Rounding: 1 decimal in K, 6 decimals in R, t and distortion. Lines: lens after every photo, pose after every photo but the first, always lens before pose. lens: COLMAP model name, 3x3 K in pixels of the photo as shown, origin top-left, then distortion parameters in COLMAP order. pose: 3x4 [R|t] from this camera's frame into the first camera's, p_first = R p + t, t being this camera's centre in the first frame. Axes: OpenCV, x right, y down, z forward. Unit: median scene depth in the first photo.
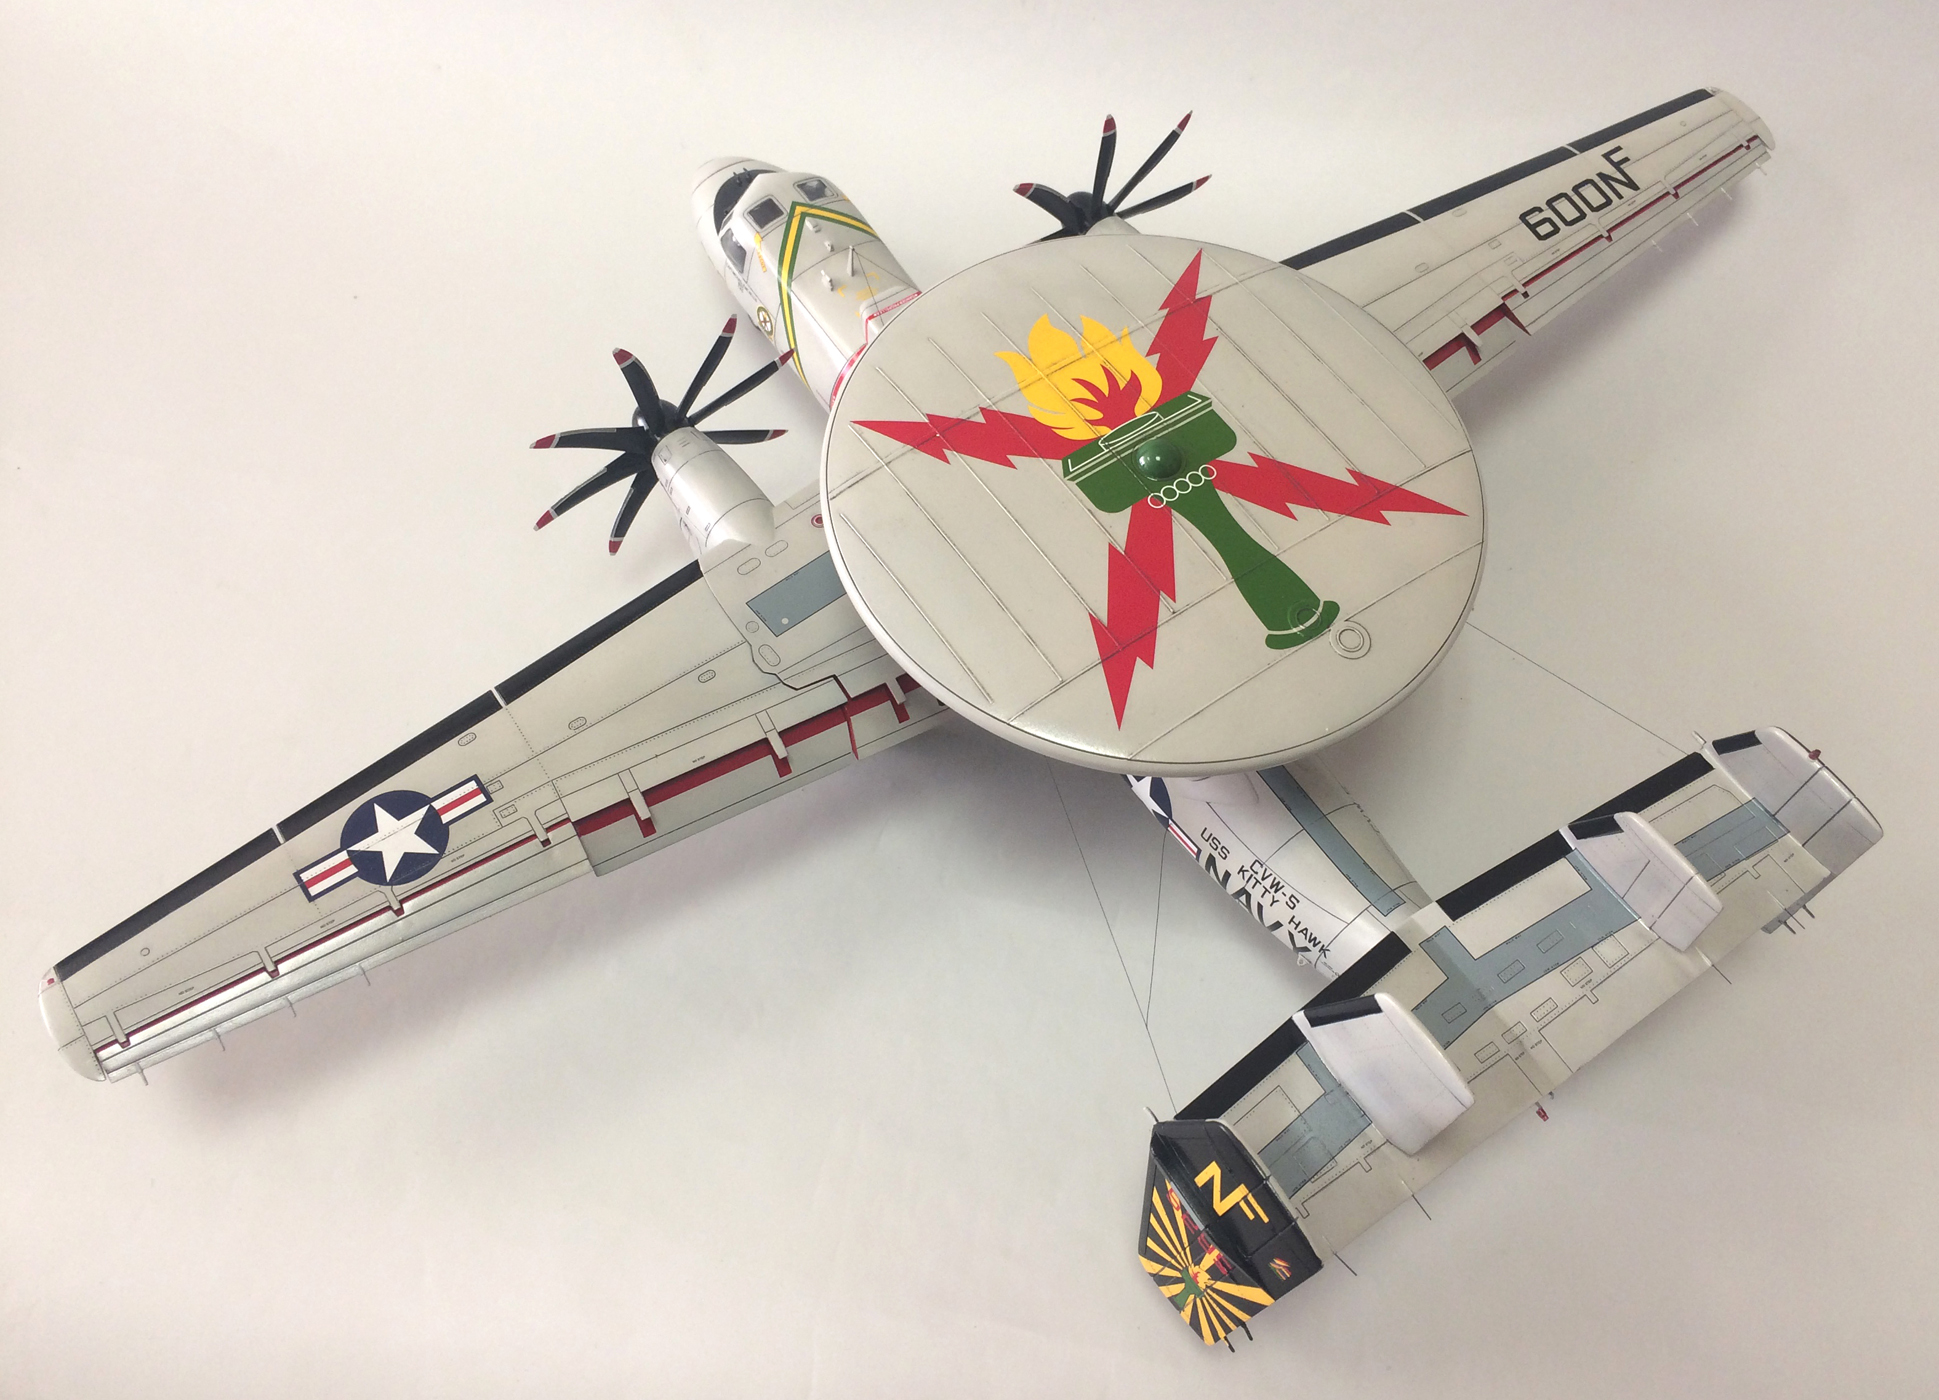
lens RADIAL K [[1736.0, 0, 967.5], [0, 1736.0, 700.9], [0, 0, 1]] dist [0.049736, -0.028198]
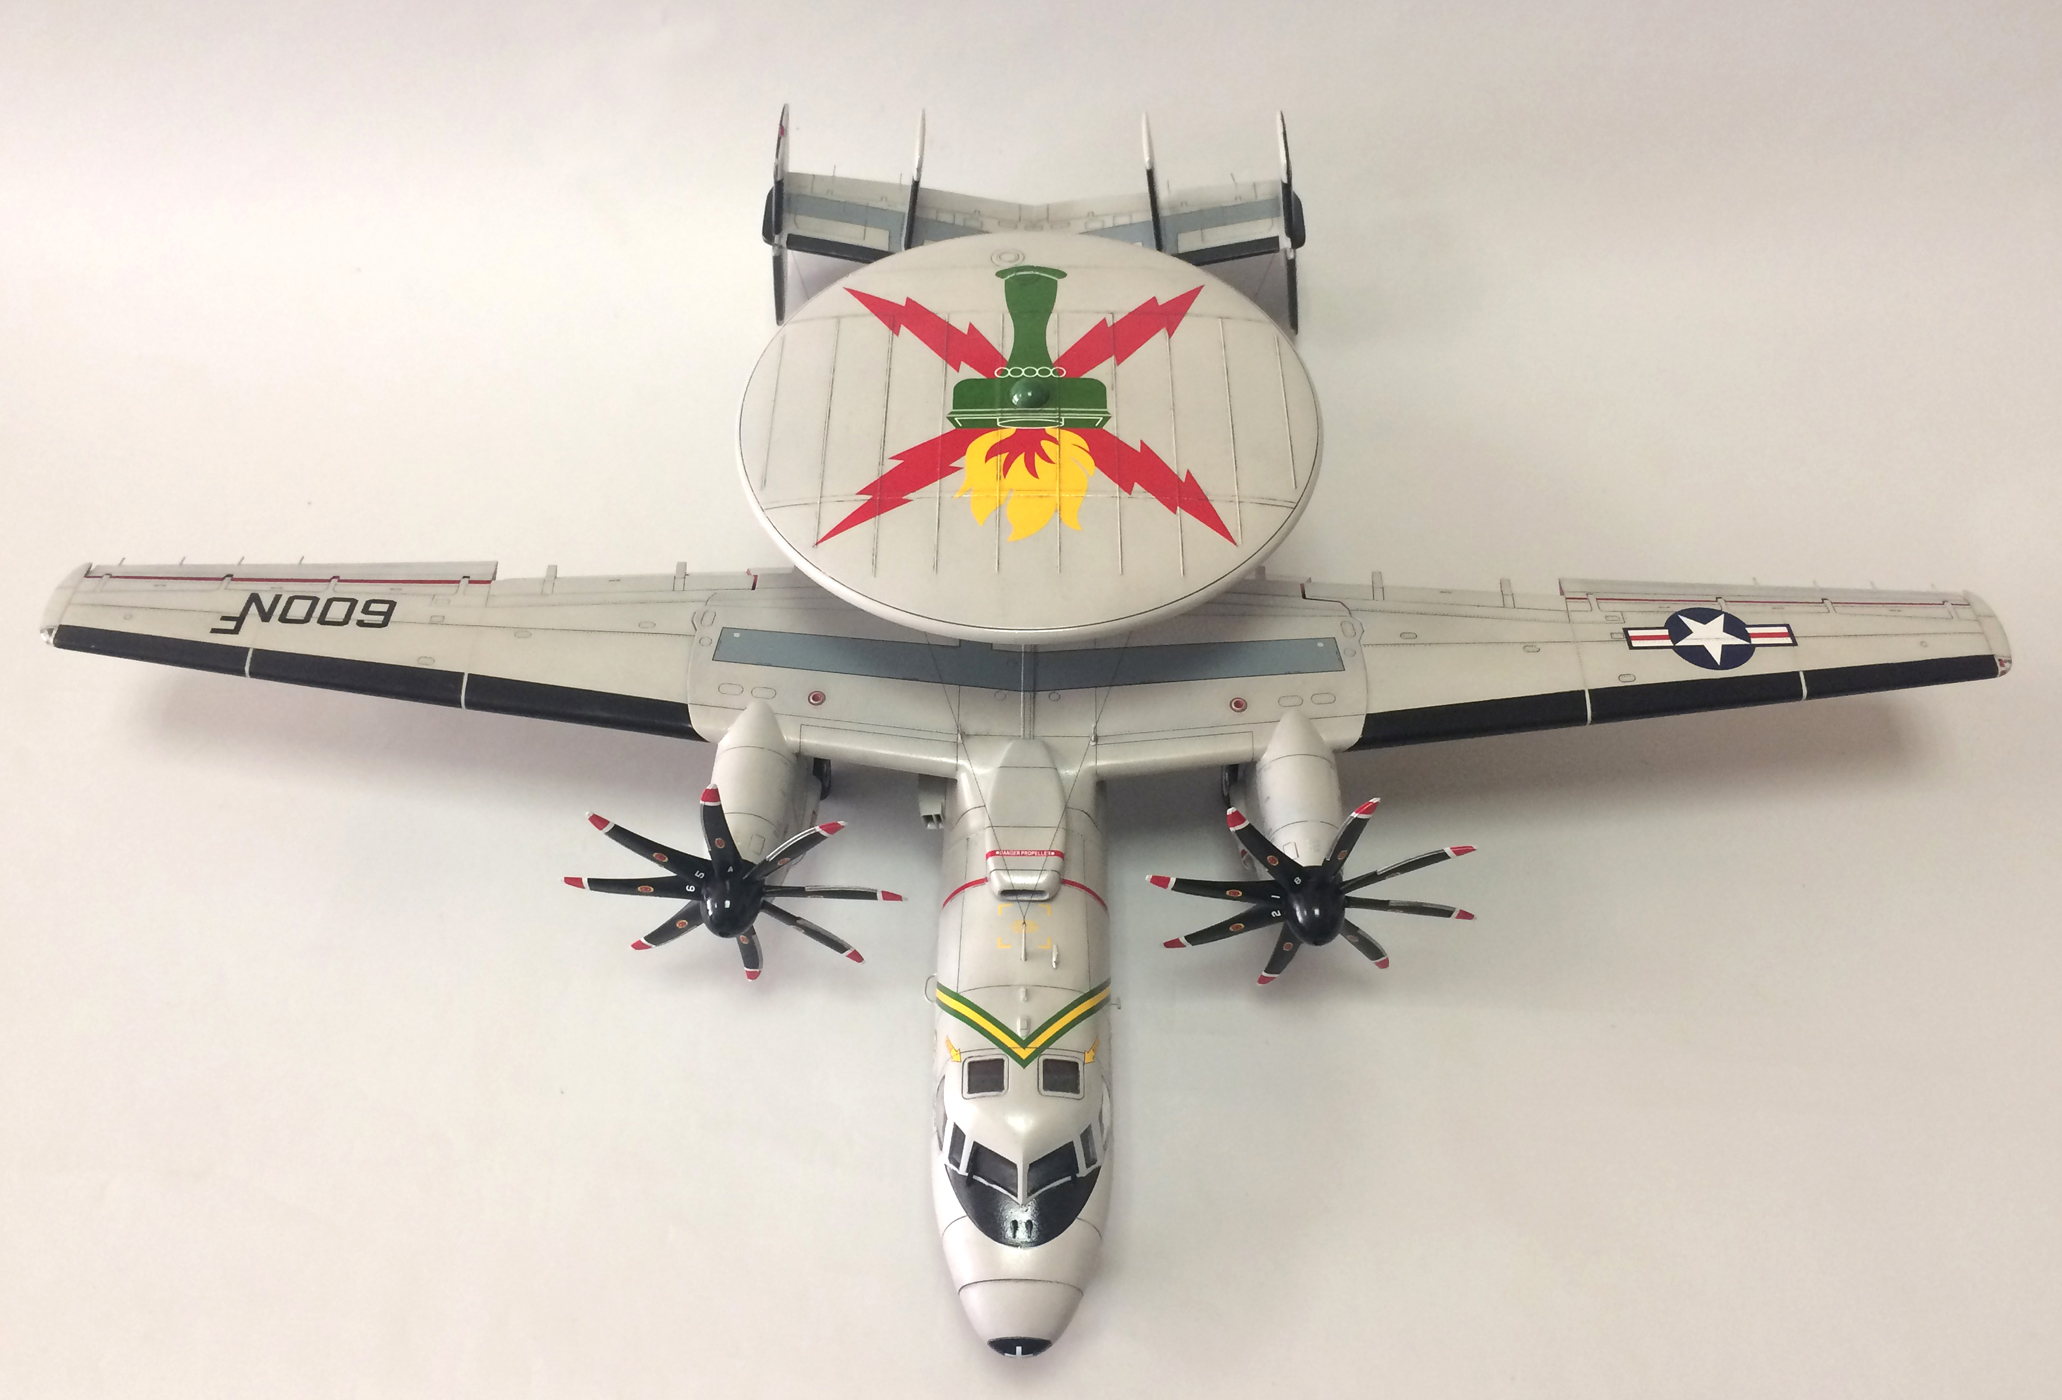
lens RADIAL K [[1766.0, 0, 1063.5], [0, 1766.0, 688.5], [0, 0, 1]] dist [0.043245, -0.022764]
pose [[-0.825413, -0.470583, 0.311841, -0.355528], [0.463683, -0.250054, 0.849983, -1.146947], [-0.322011, 0.846182, 0.424599, 0.654875]]
